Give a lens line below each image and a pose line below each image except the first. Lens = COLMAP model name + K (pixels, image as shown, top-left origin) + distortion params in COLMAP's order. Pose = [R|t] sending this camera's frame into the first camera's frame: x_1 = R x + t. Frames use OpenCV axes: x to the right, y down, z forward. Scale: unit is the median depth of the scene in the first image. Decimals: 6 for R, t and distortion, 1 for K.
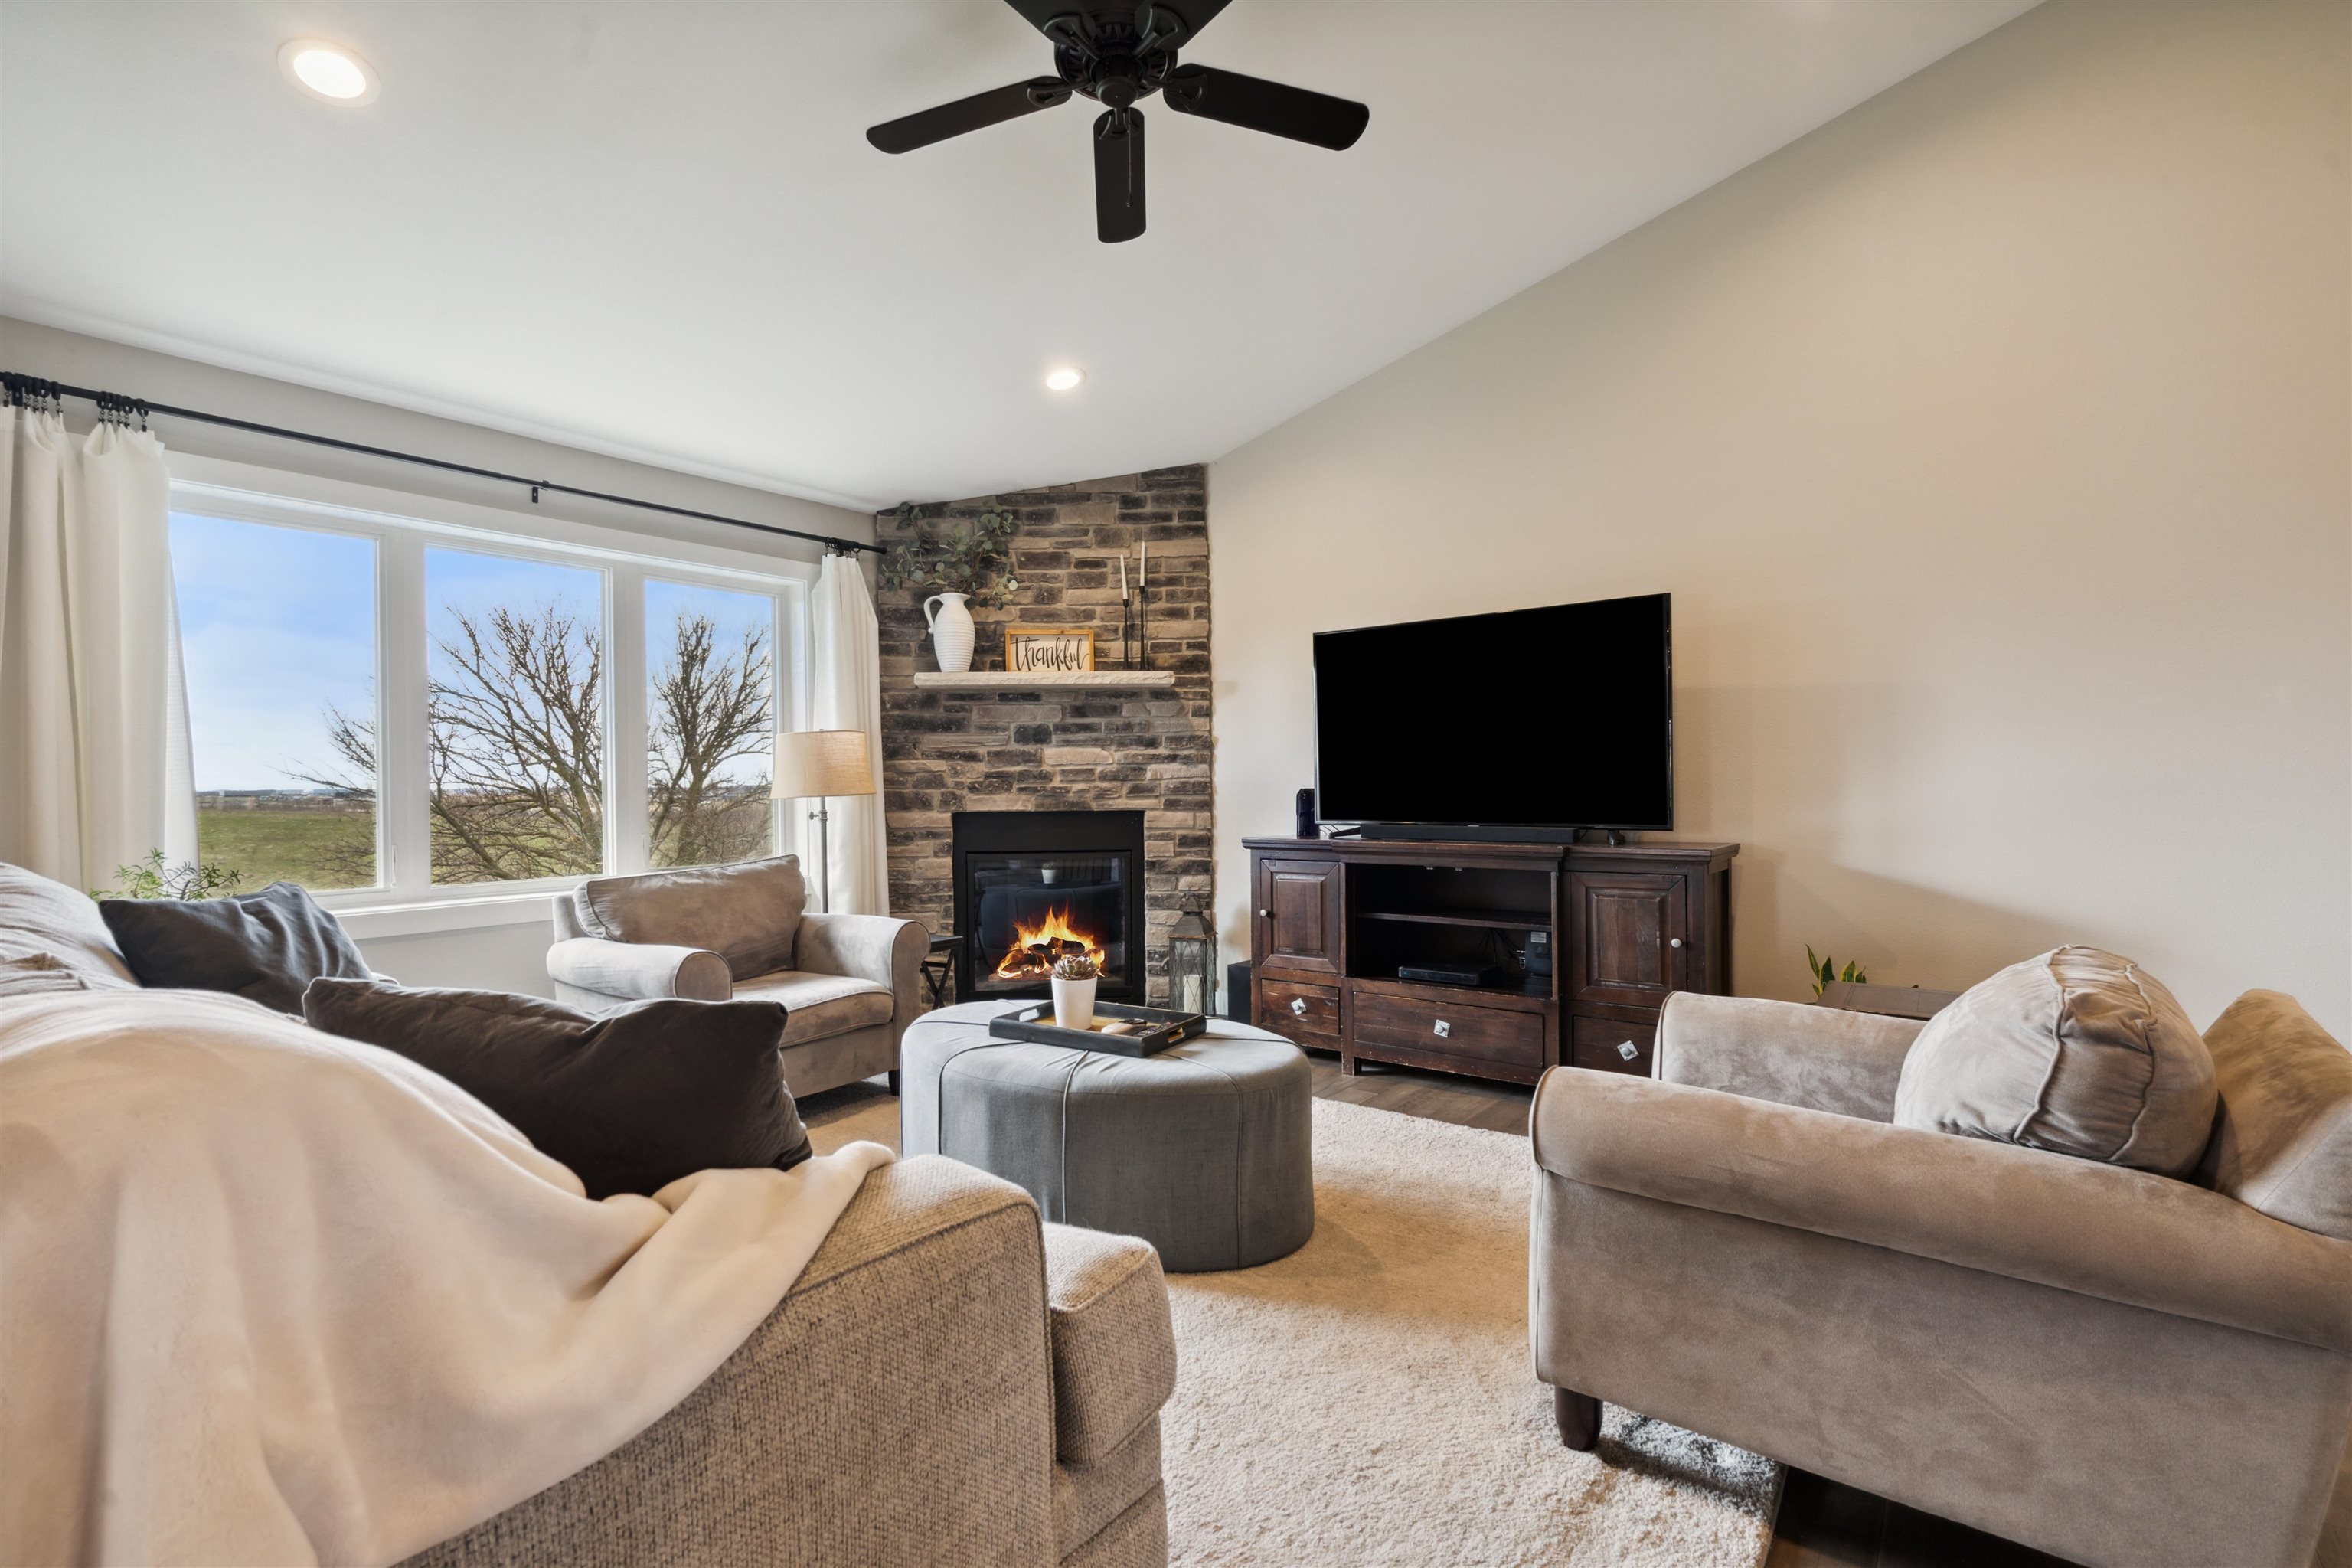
lens RADIAL K [[1076.1, 0, 1167.0], [0, 1076.1, 784.4], [0, 0, 1]] dist [-0.003066, 0.001315]
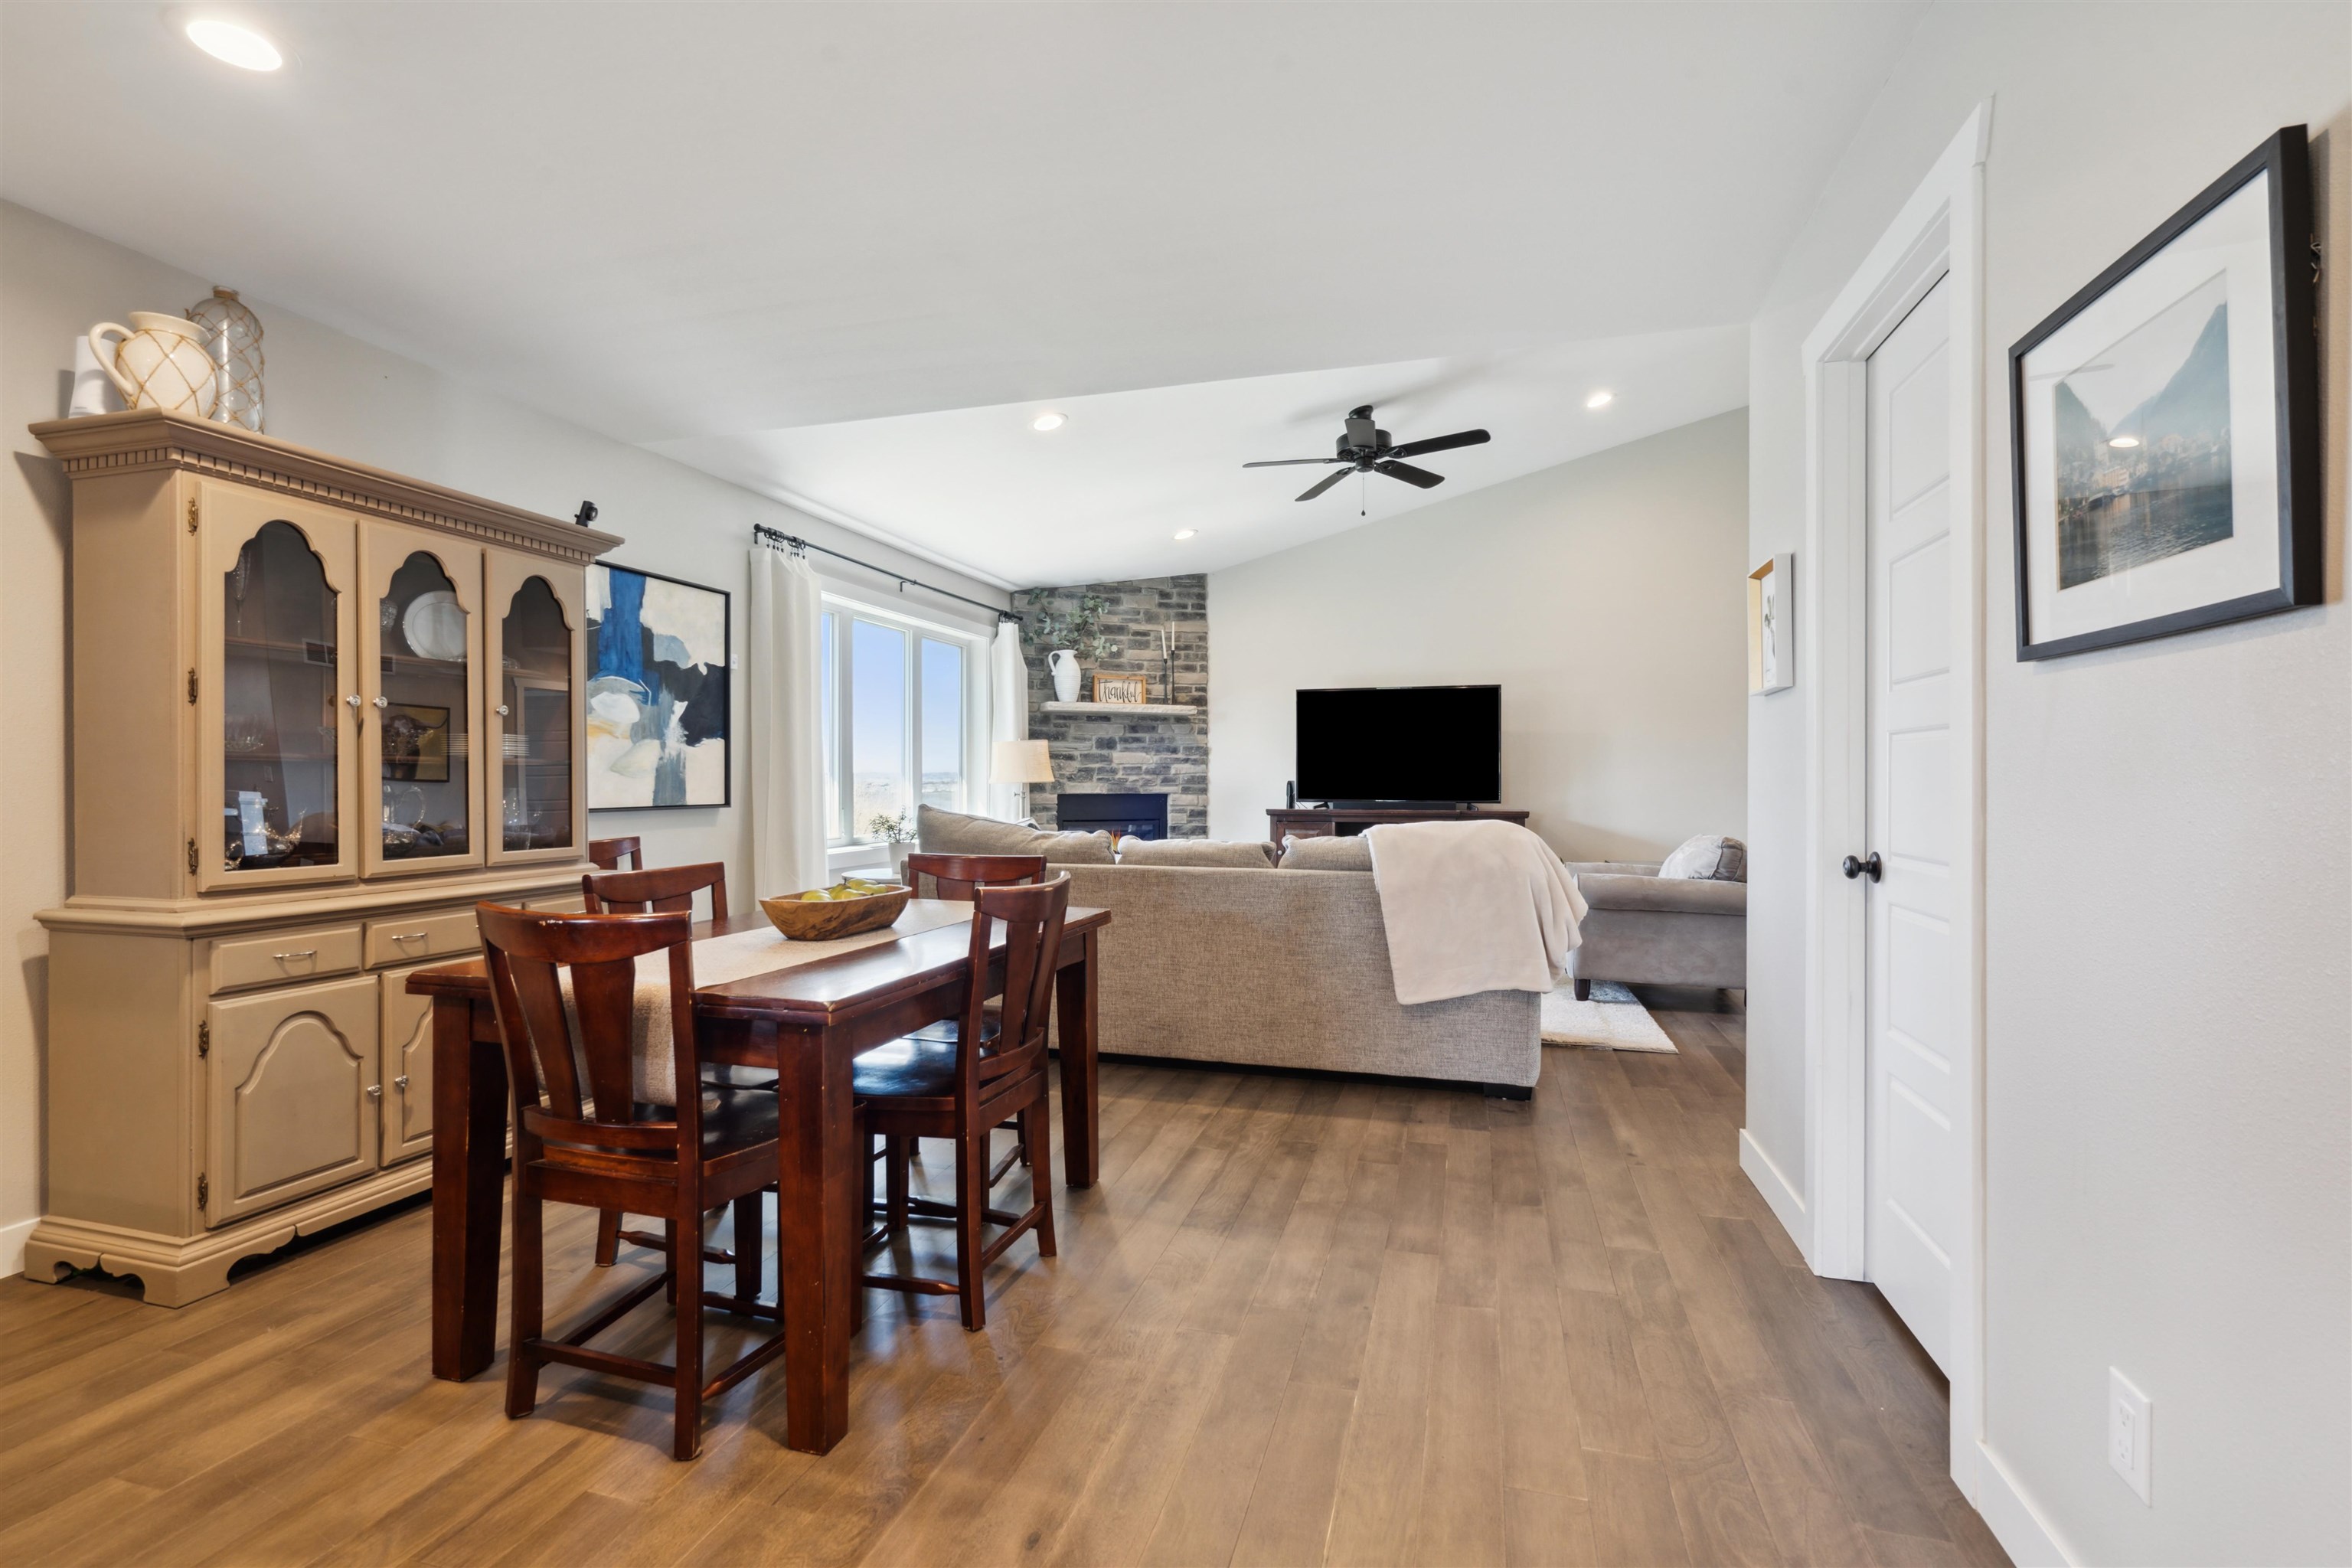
lens RADIAL K [[1076.1, 0, 1181.0], [0, 1076.1, 783.5], [0, 0, 1]] dist [-0.003066, 0.001315]
pose [[0.923757, 0.010276, 0.382842, -0.616941], [-0.011205, 0.999937, 0.000196, 0.009008], [-0.382816, -0.004471, 0.923814, -0.455983]]
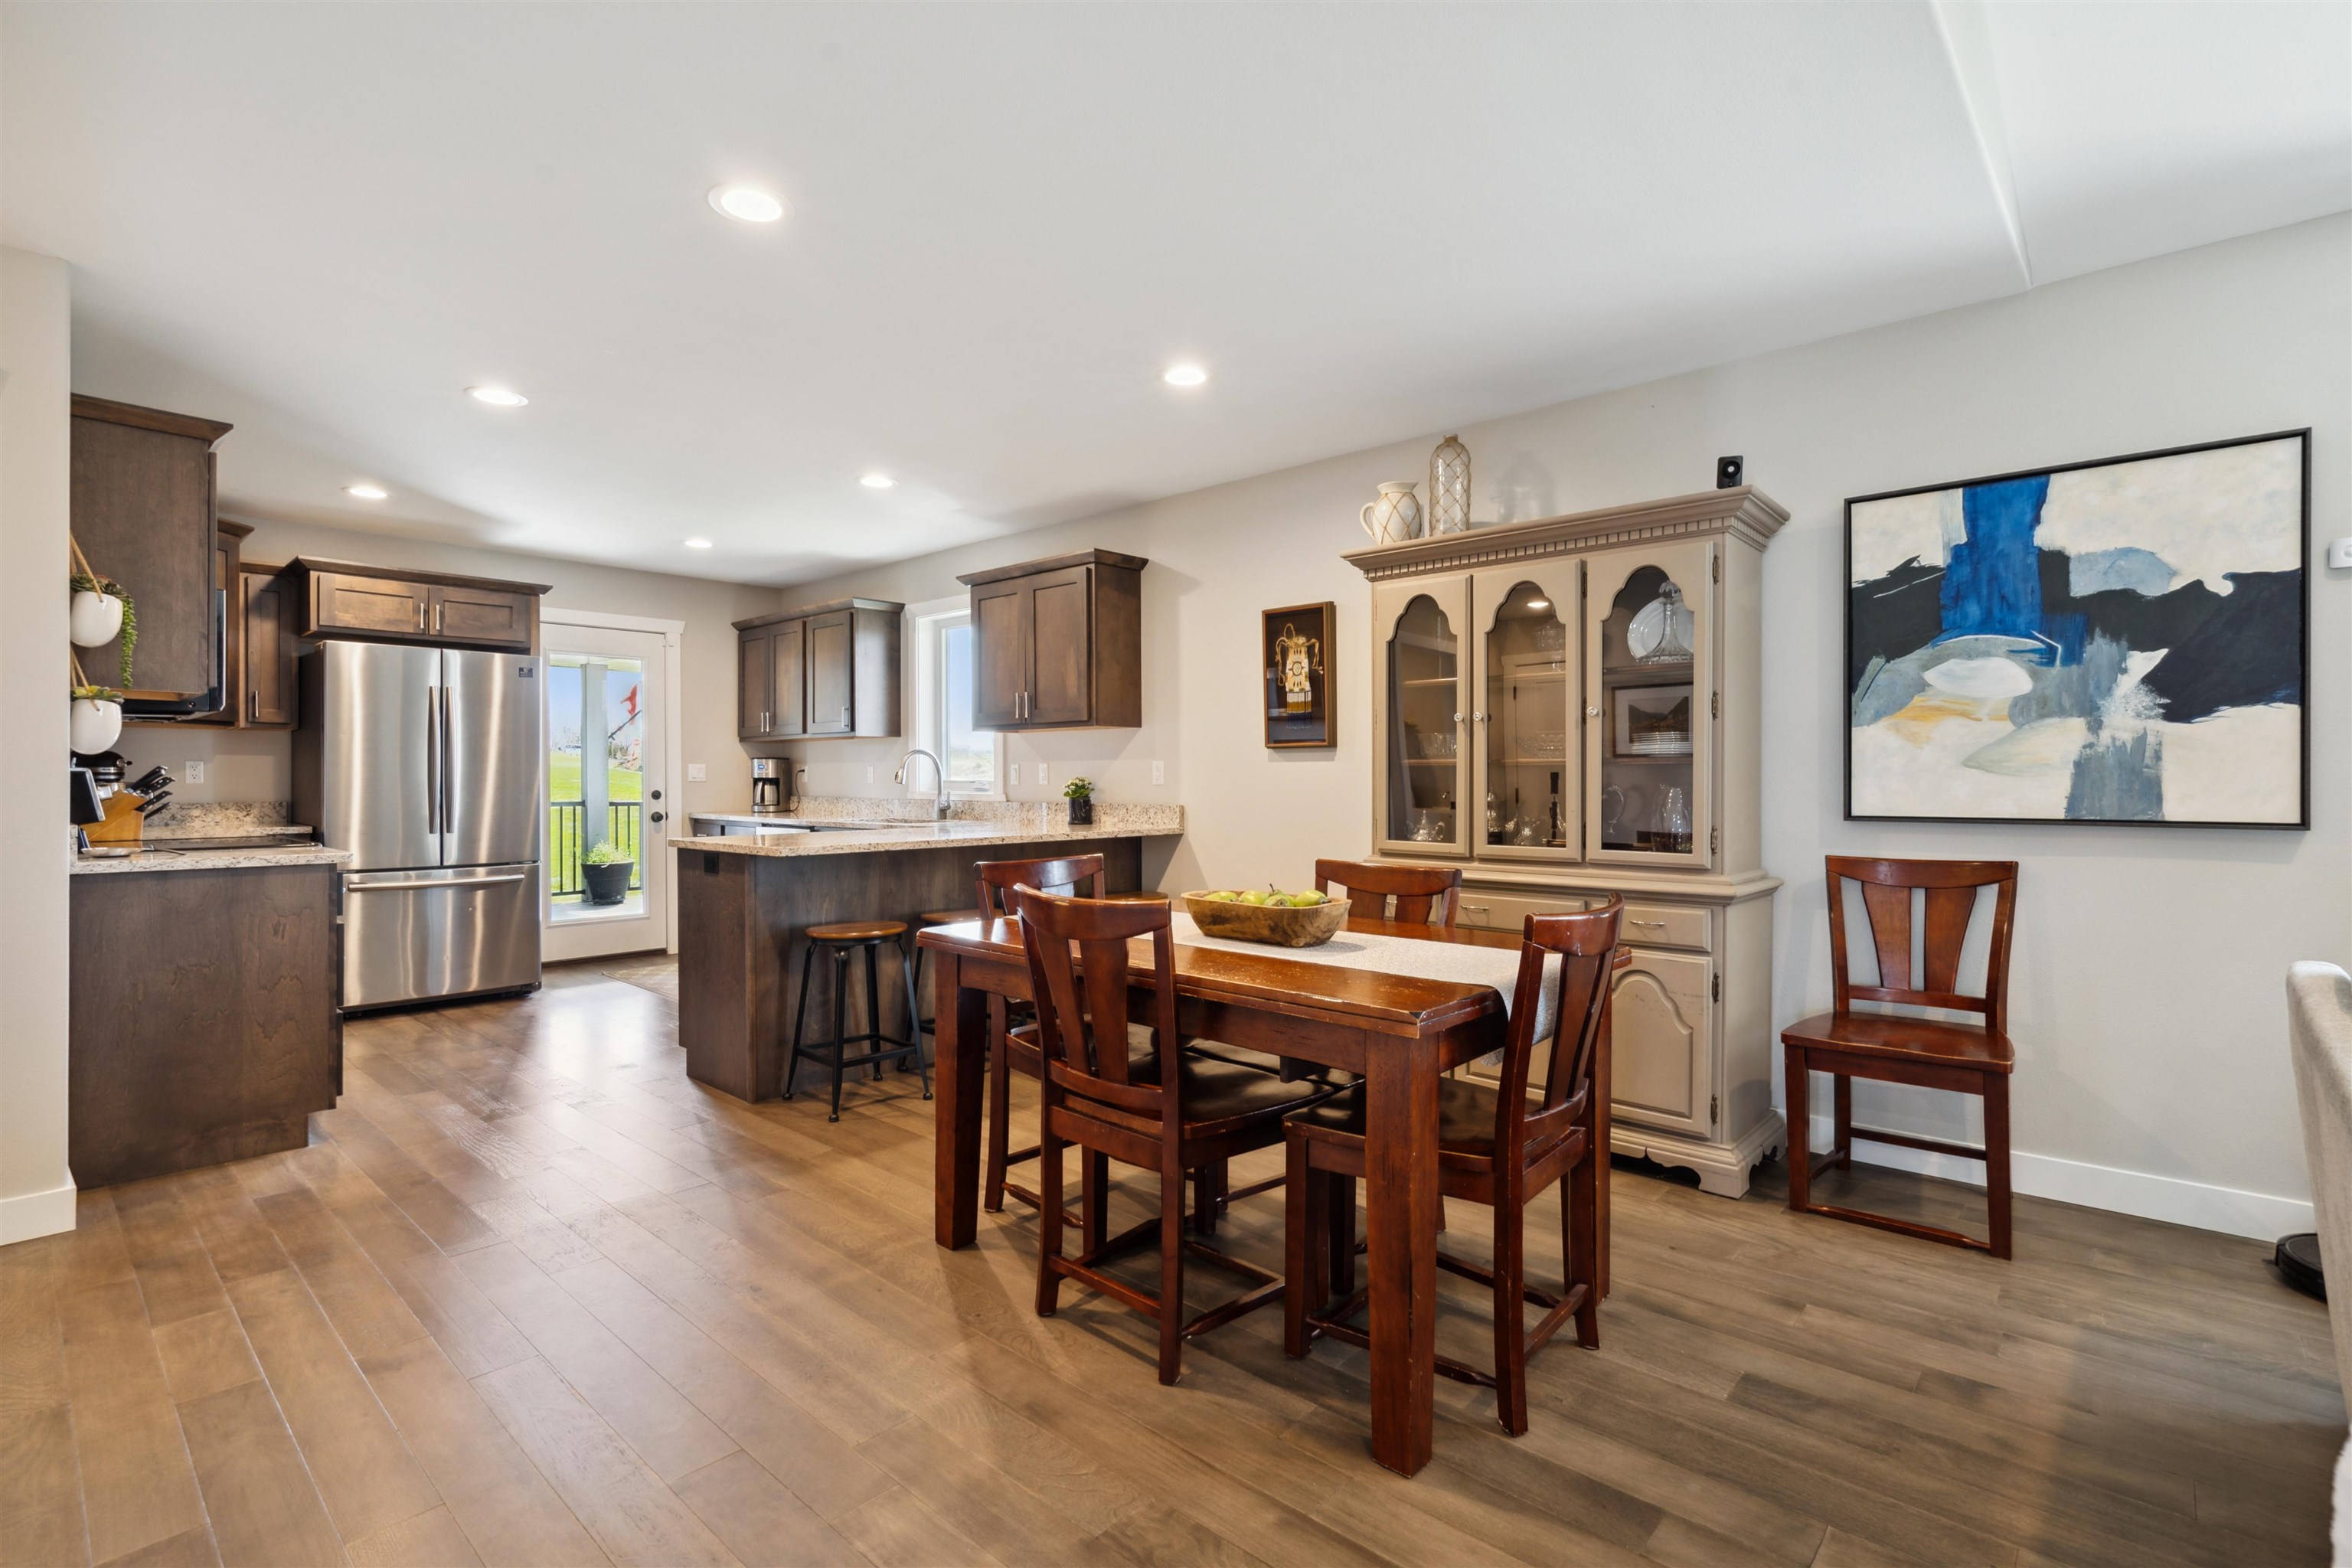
lens RADIAL K [[1076.1, 0, 1159.8], [0, 1076.1, 784.5], [0, 0, 1]] dist [-0.003066, 0.001315]
pose [[-0.077712, 0.015916, -0.996849, -0.102711], [0.000727, 0.999873, 0.015908, 0.004662], [0.996976, 0.000511, -0.077714, 0.044810]]
